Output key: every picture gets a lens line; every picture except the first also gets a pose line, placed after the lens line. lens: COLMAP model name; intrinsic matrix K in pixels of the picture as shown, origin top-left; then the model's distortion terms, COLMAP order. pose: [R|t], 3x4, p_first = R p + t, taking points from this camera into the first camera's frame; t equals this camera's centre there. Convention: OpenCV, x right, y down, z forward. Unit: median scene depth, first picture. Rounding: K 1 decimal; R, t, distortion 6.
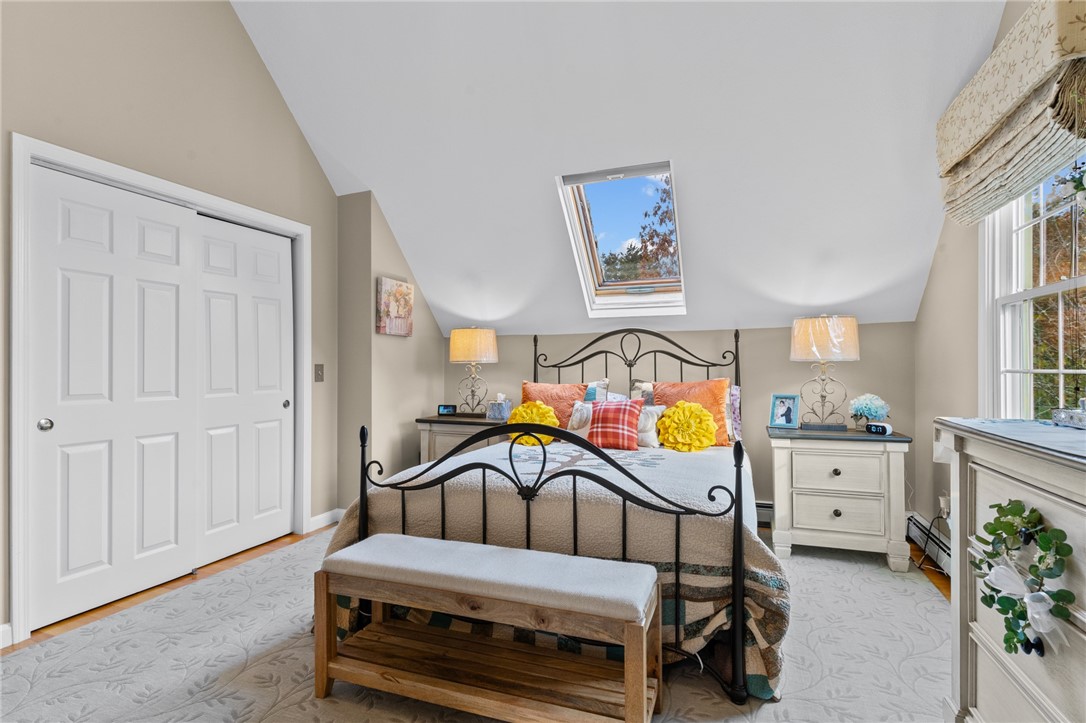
lens RADIAL K [[538.7, 0, 543.0], [0, 538.7, 361.5], [0, 0, 1]] dist [0.002112, -0.000370]
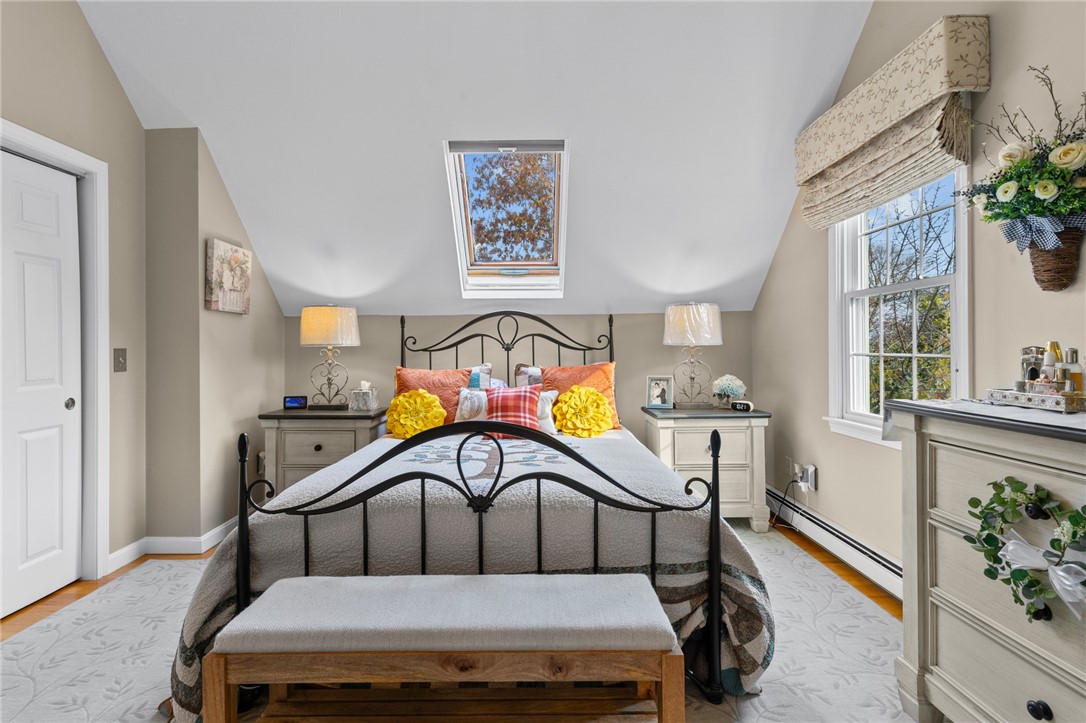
lens RADIAL K [[522.5, 0, 540.9], [0, 522.5, 345.1], [0, 0, 1]] dist [0.001117, -0.000694]
pose [[0.936237, 0.001243, 0.351367, -0.142828], [-0.002337, 0.999994, 0.002688, -0.003433], [-0.351361, -0.003338, 0.936234, 0.130570]]
